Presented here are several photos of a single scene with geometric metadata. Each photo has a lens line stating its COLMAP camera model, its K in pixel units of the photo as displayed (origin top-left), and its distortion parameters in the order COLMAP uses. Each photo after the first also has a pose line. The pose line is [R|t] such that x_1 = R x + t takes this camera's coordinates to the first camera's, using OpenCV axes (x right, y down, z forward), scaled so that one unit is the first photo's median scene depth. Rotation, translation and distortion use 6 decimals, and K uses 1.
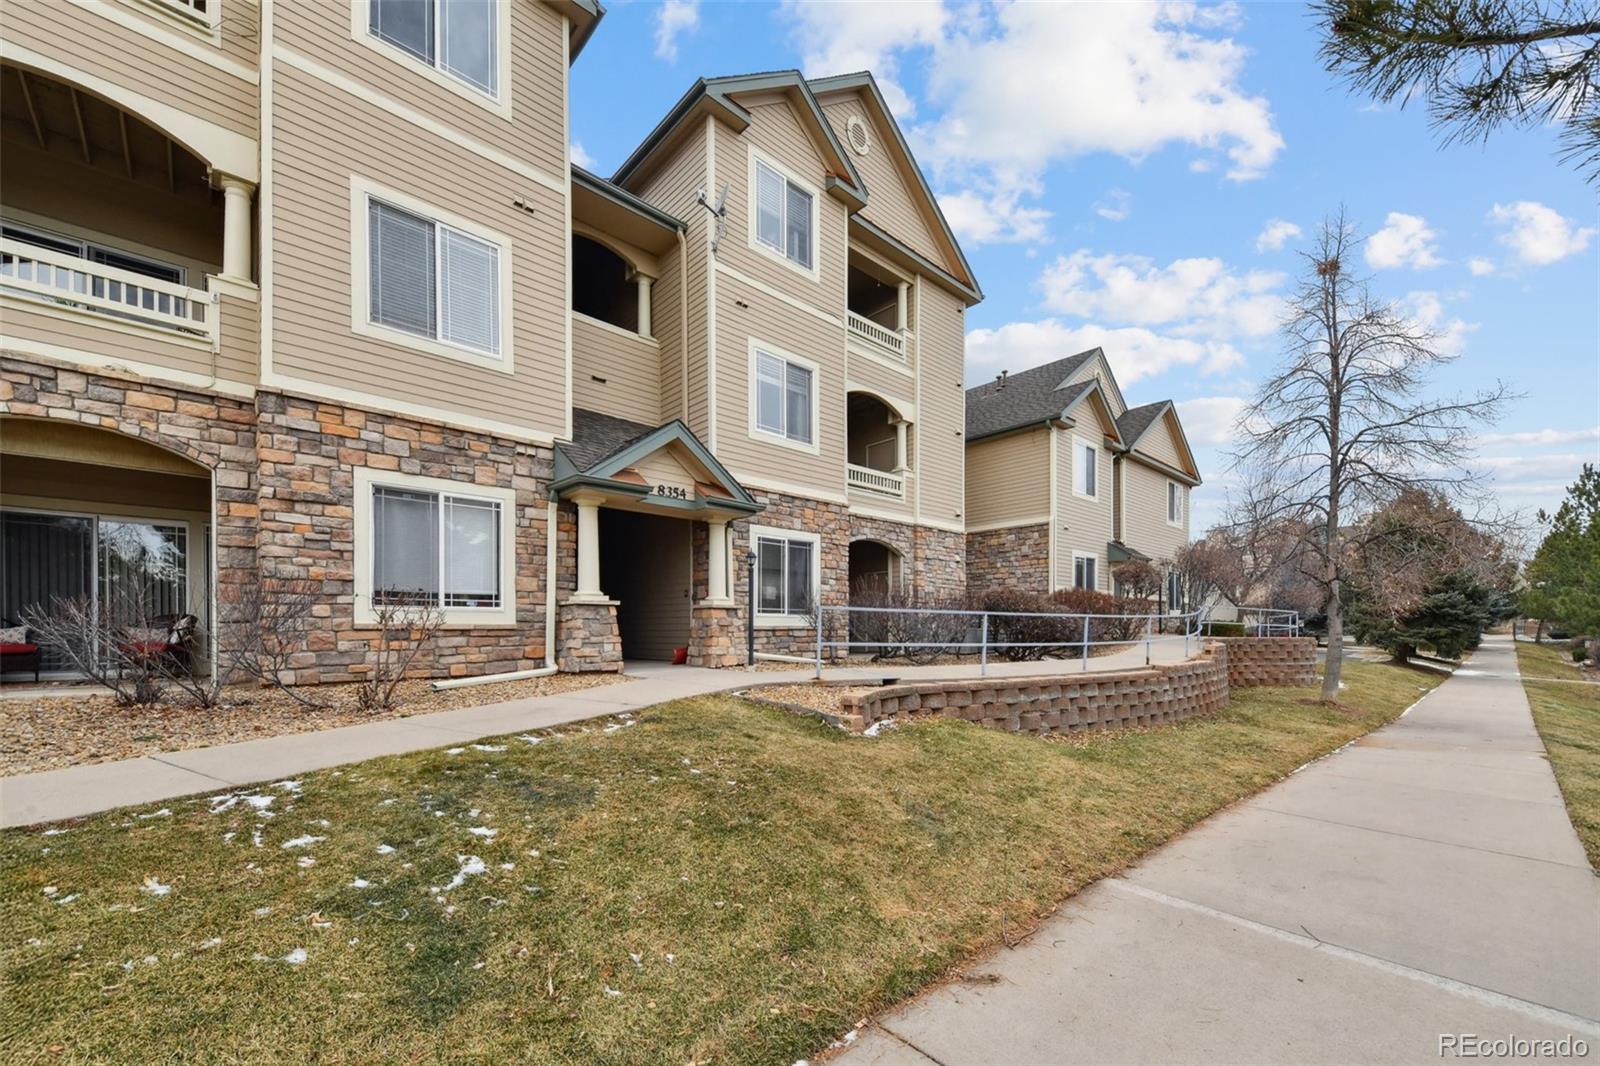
lens RADIAL K [[642.2, 0, 797.1], [0, 642.2, 527.7], [0, 0, 1]] dist [-0.019052, -0.000073]
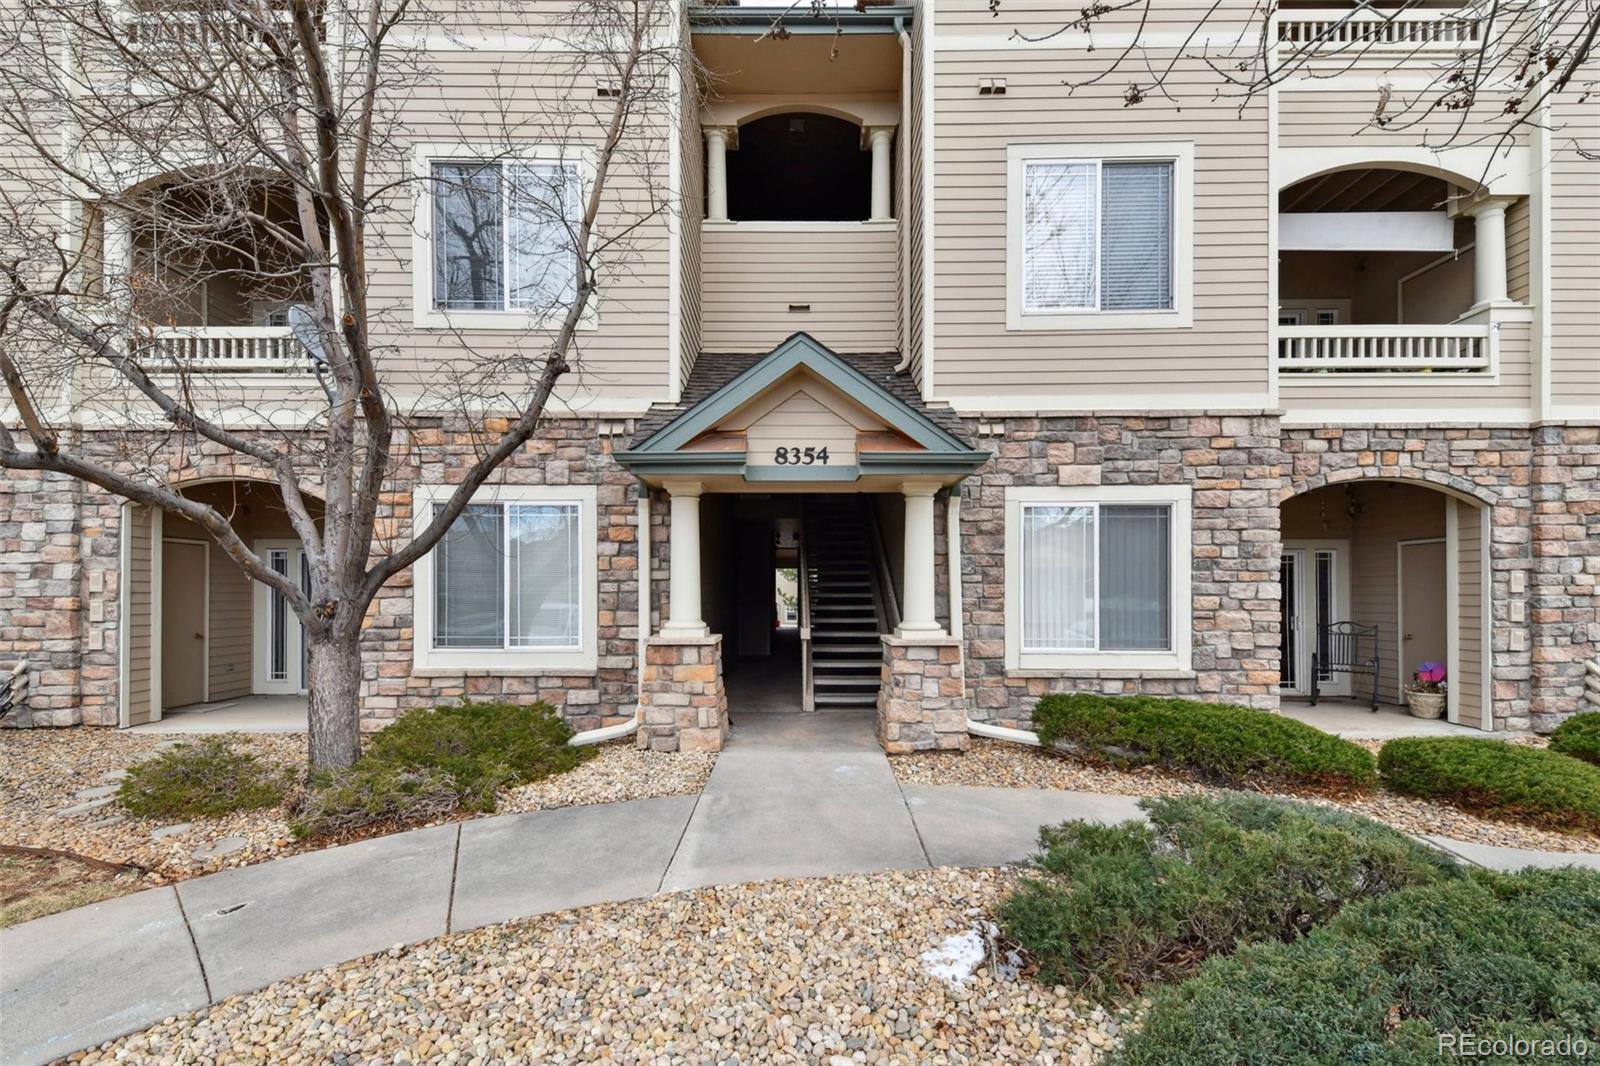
lens RADIAL K [[631.3, 0, 800.2], [0, 631.3, 526.1], [0, 0, 1]] dist [0.037118, -0.025533]
pose [[0.701043, -0.047462, -0.711538, 0.194747], [0.103580, 0.993978, 0.035751, -0.010091], [0.705557, -0.098764, 0.701738, 0.507001]]
